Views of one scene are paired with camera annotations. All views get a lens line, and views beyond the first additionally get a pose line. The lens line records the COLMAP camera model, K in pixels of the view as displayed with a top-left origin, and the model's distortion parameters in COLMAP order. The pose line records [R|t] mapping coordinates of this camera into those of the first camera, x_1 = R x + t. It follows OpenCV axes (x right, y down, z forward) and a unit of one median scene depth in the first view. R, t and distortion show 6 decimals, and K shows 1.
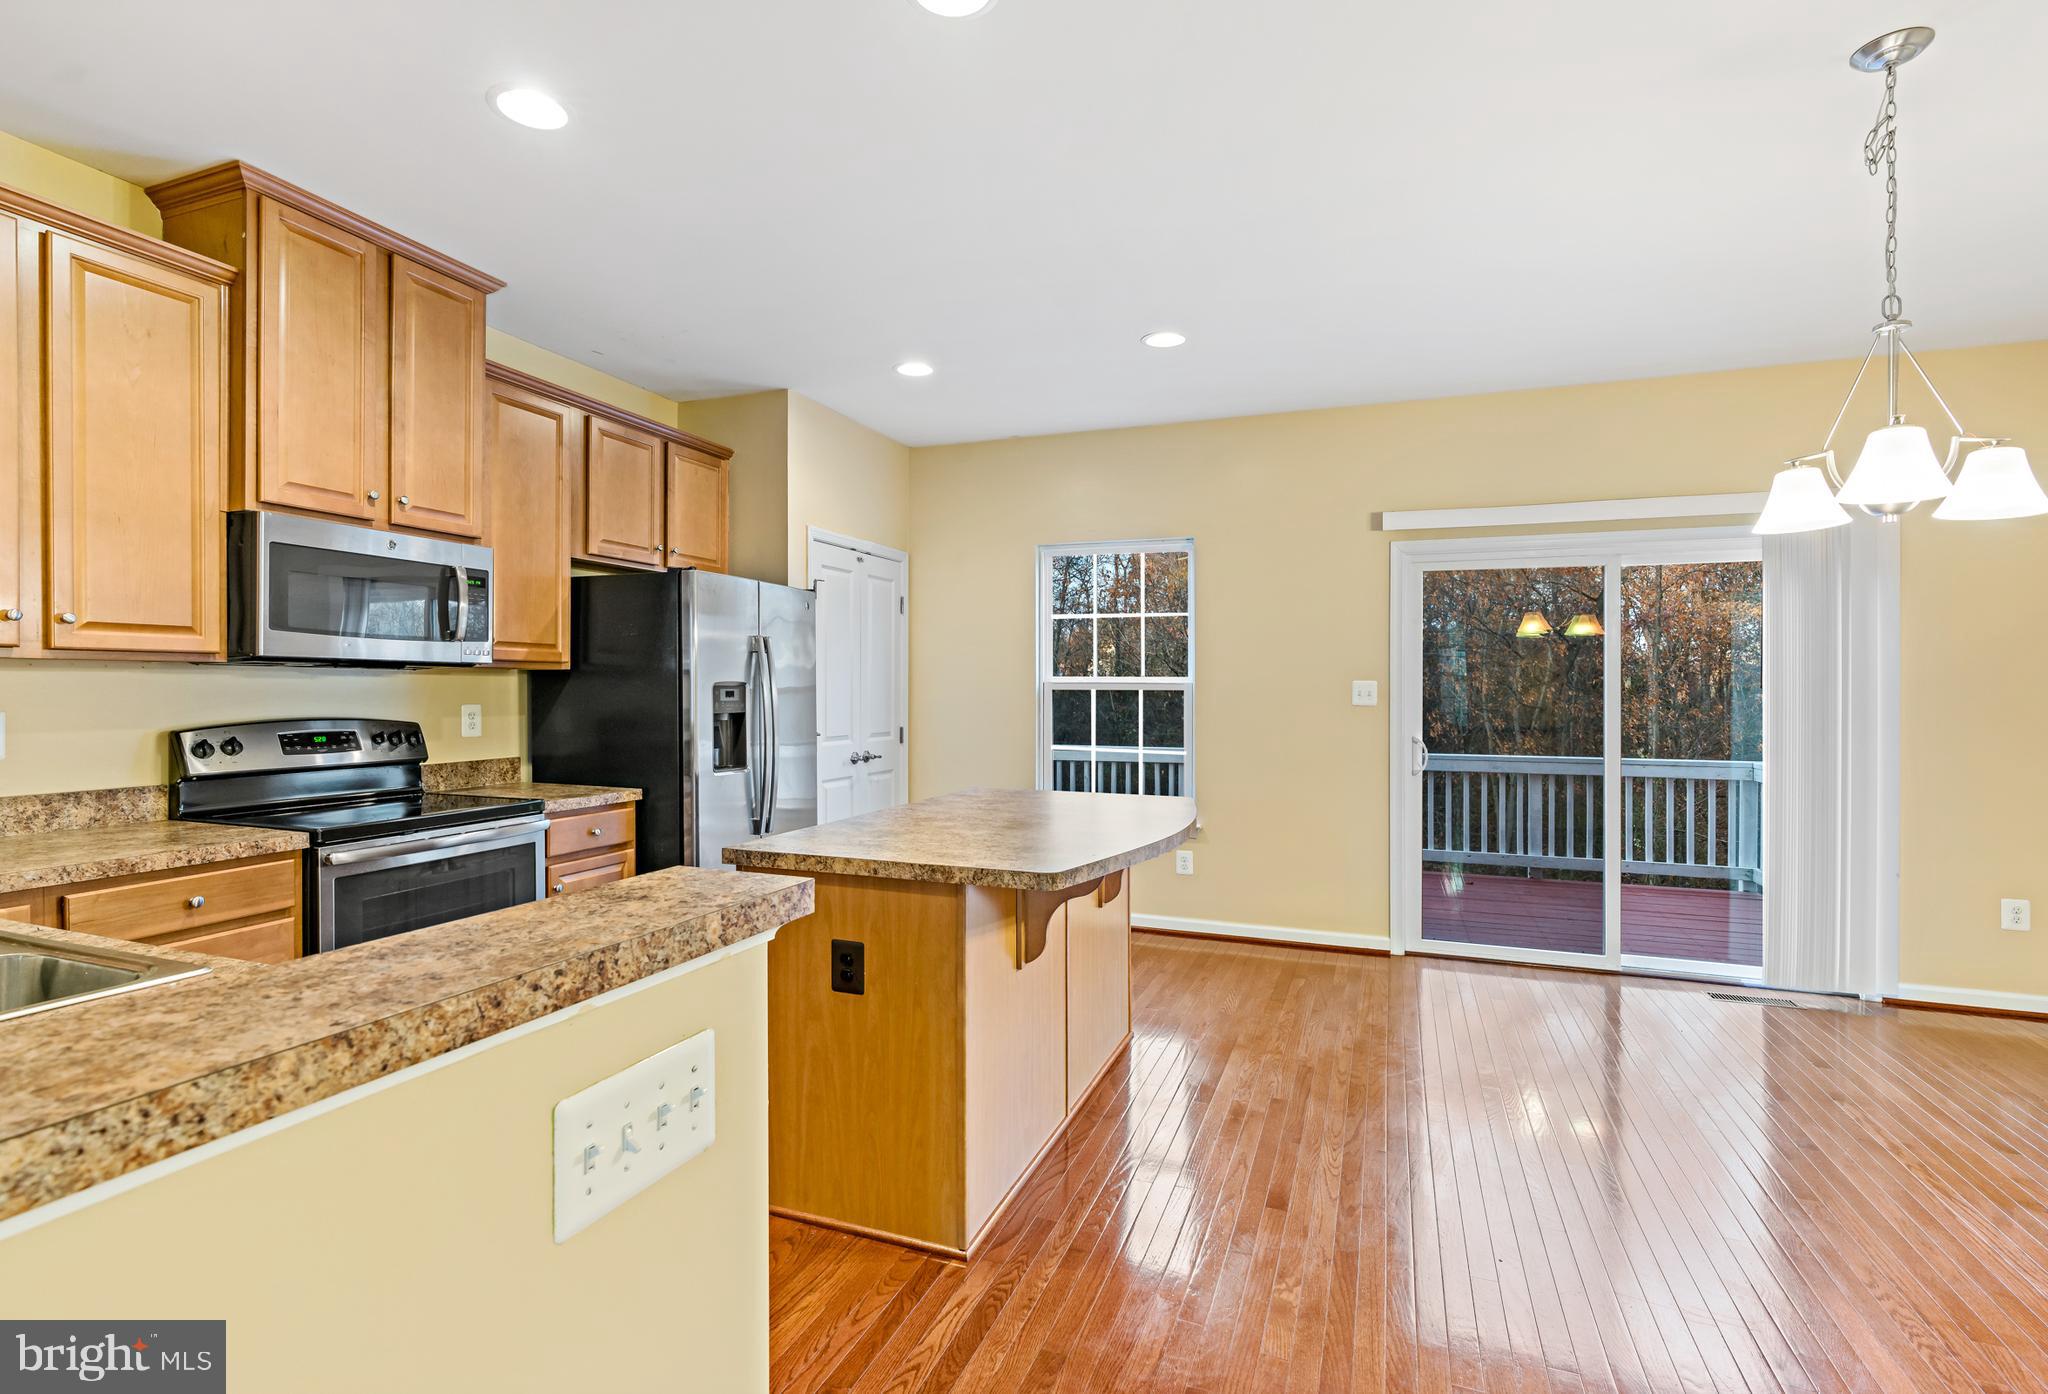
lens RADIAL K [[999.9, 0, 1008.6], [0, 999.9, 692.0], [0, 0, 1]] dist [-0.001779, 0.000054]
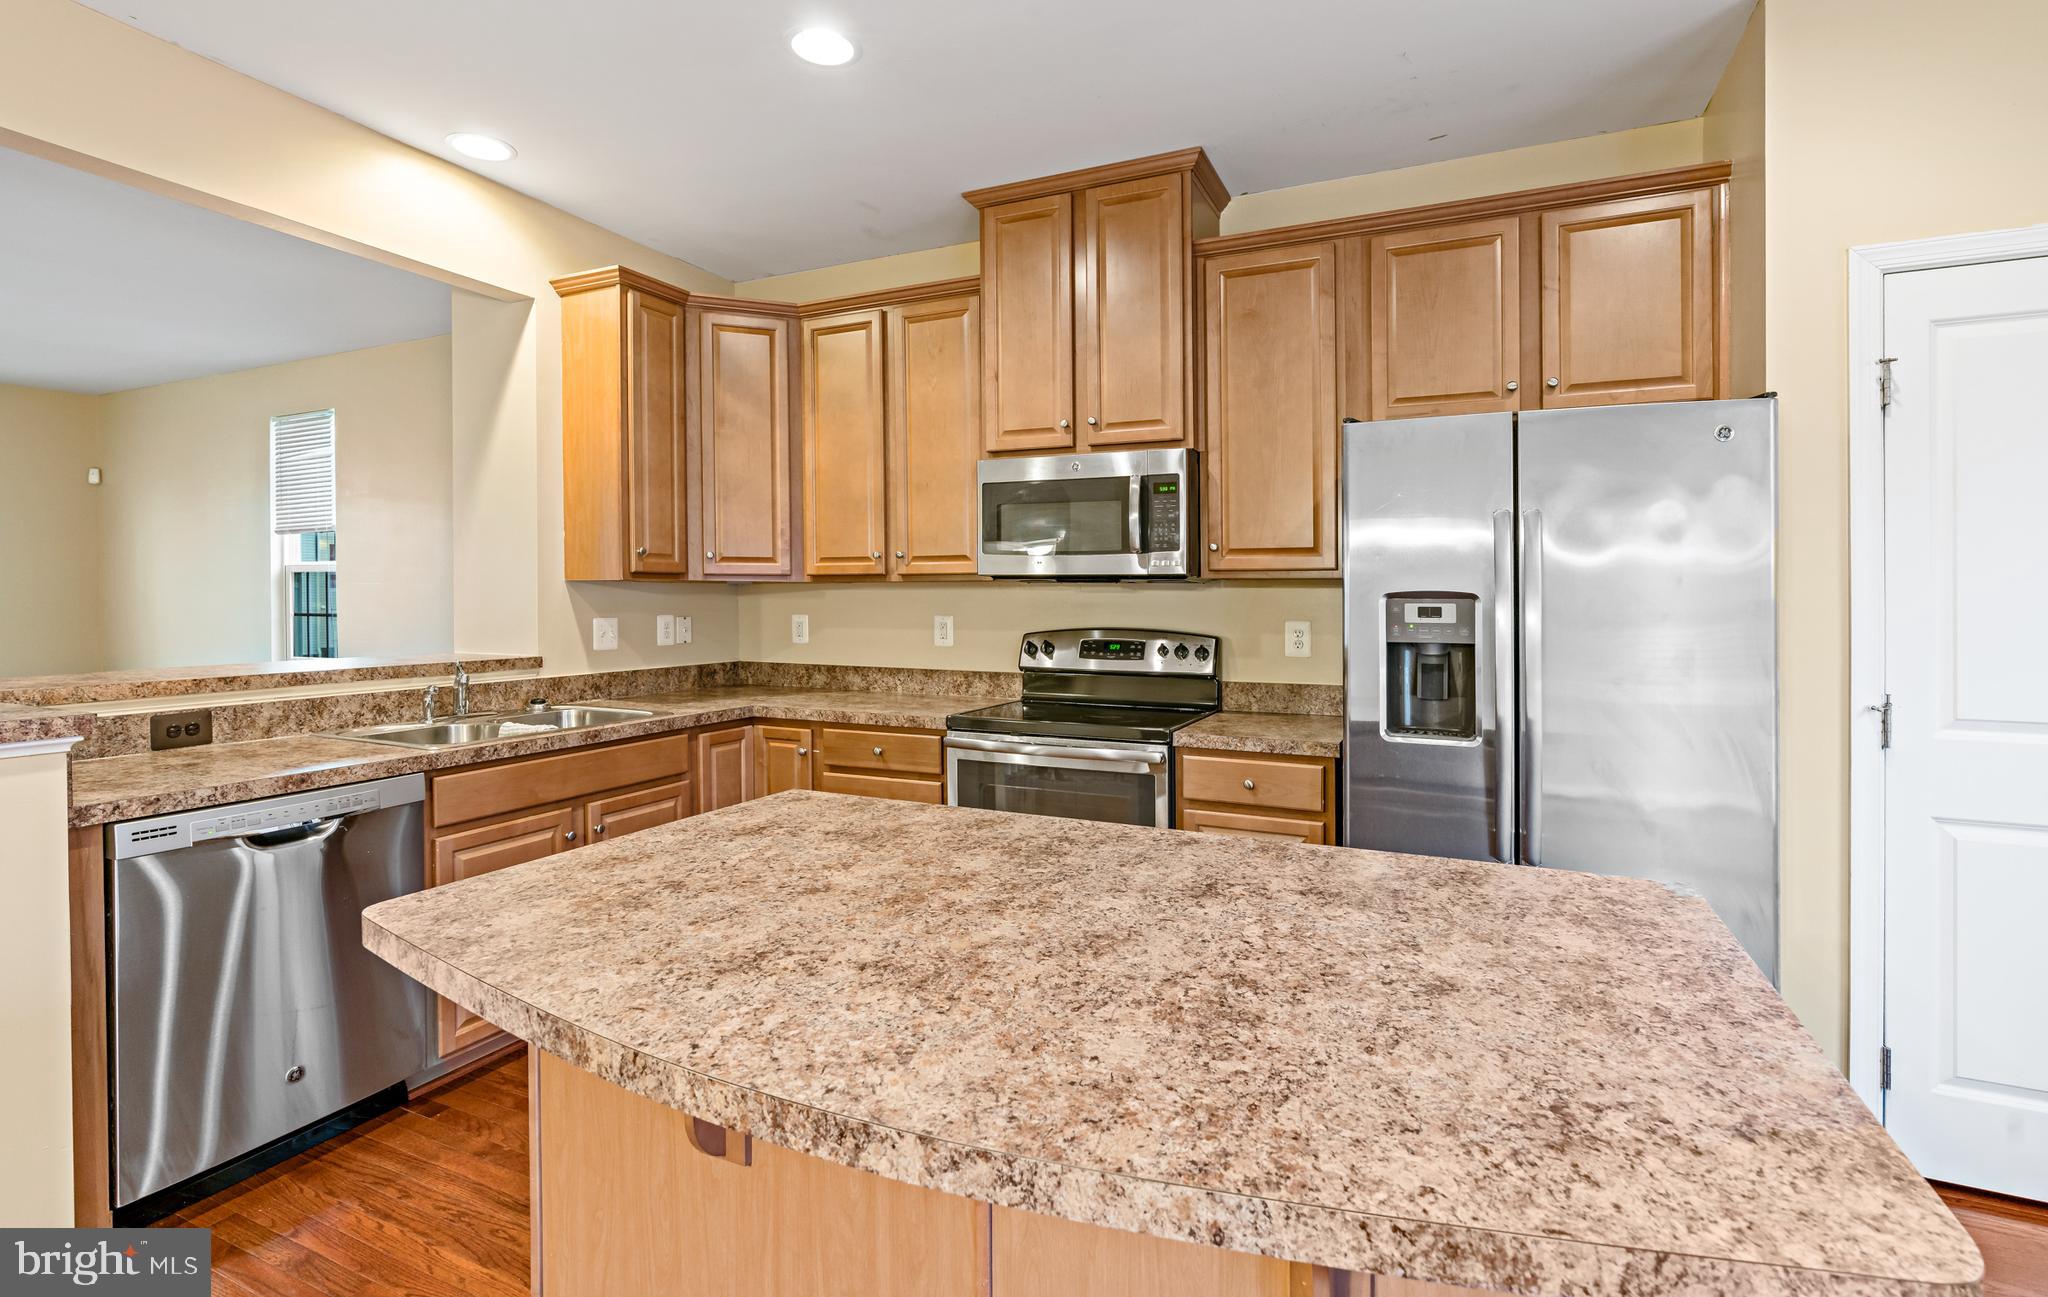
lens RADIAL K [[986.4, 0, 975.8], [0, 986.4, 611.2], [0, 0, 1]] dist [0.022780, -0.000202]
pose [[-0.100448, 0.009021, -0.994901, 0.437521], [-0.007789, 0.999921, 0.009853, -0.002598], [0.994912, 0.008739, -0.100370, 0.984712]]
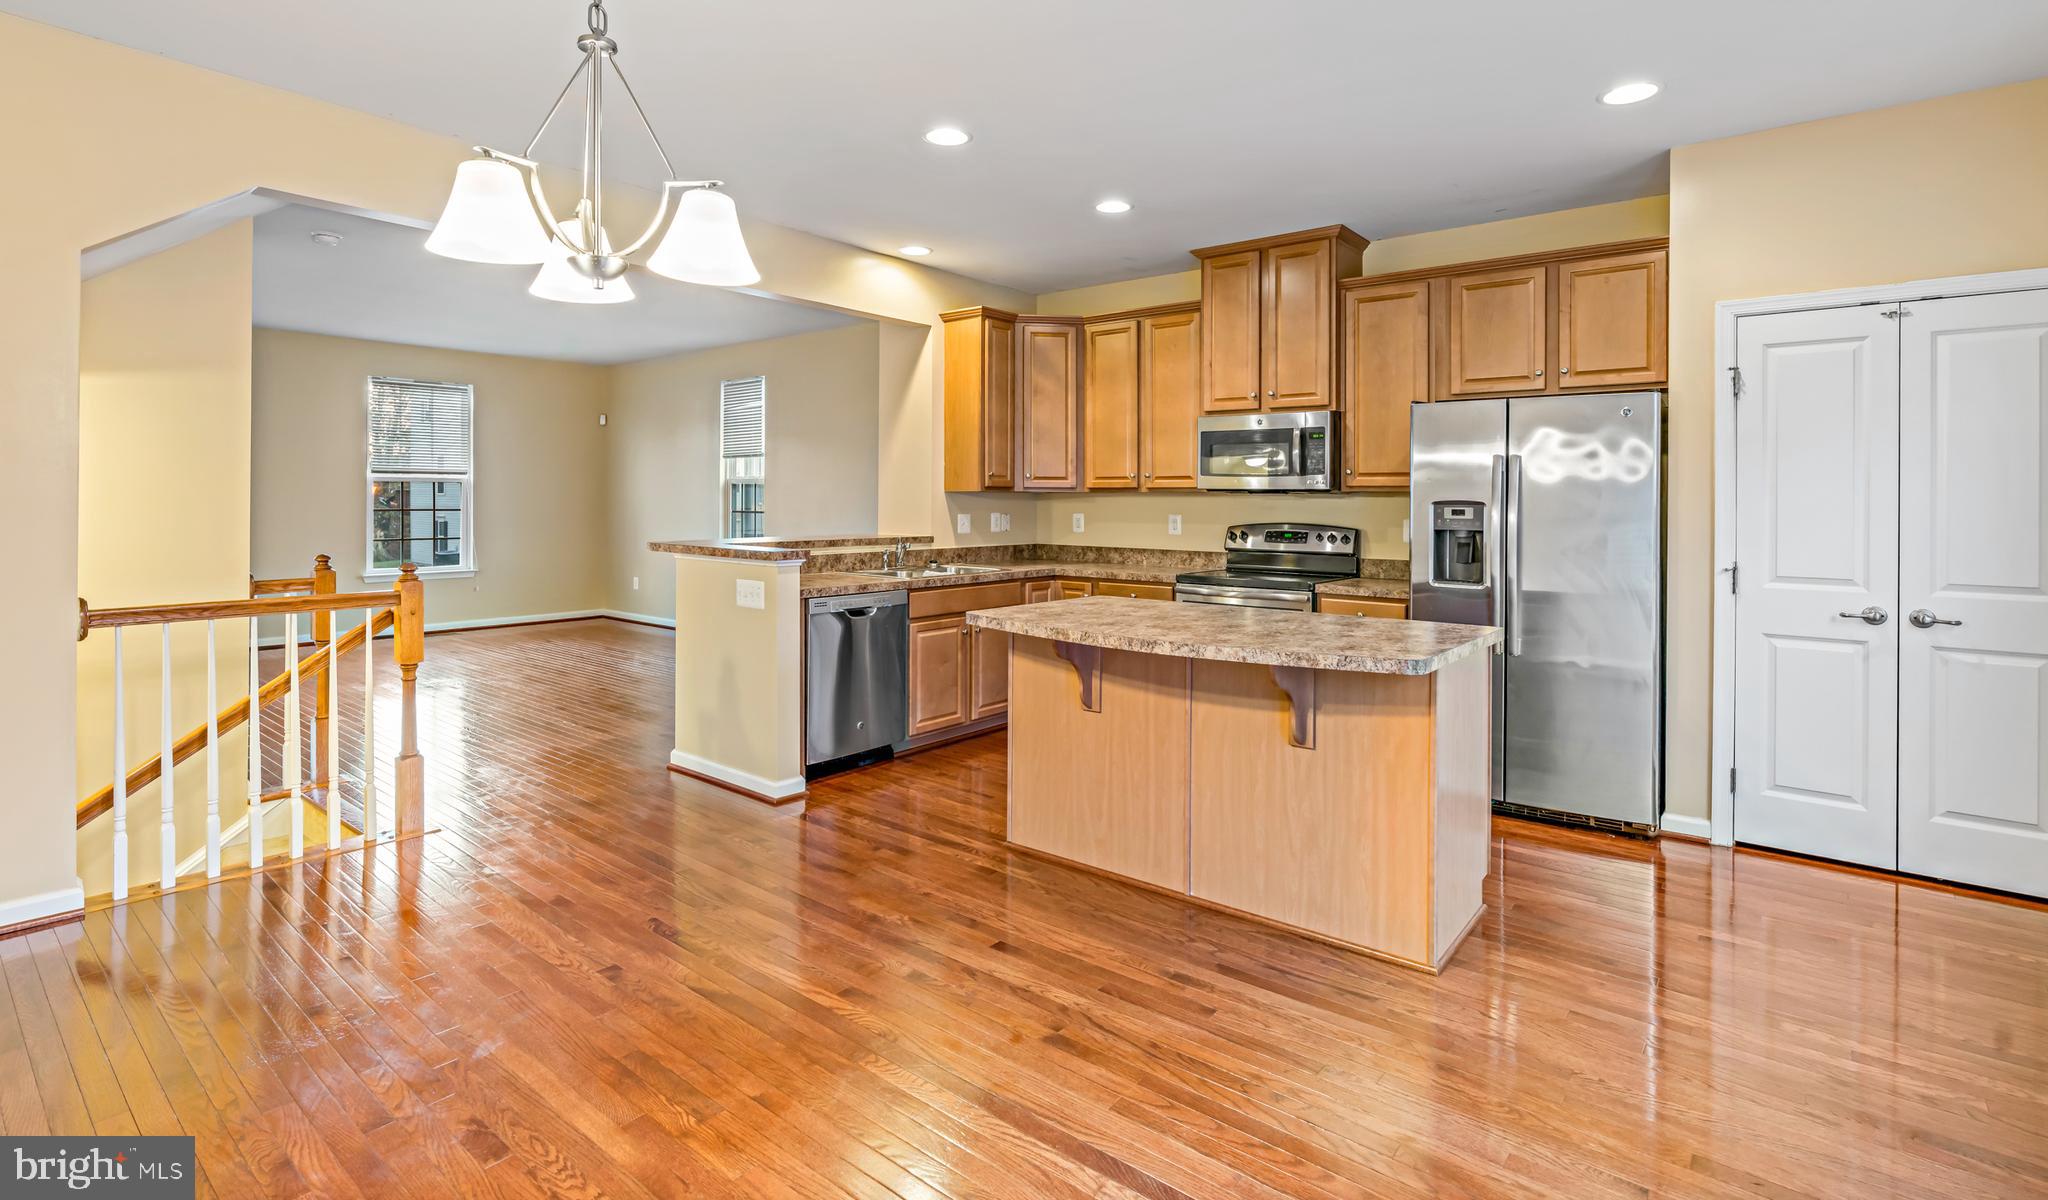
lens RADIAL K [[930.6, 0, 983.2], [0, 930.6, 521.3], [0, 0, 1]] dist [0.001951, -0.000489]
pose [[-0.328769, 0.013766, -0.944310, 1.029938], [-0.013791, 0.999717, 0.019375, -0.000633], [0.944310, 0.019393, -0.328486, 1.061308]]
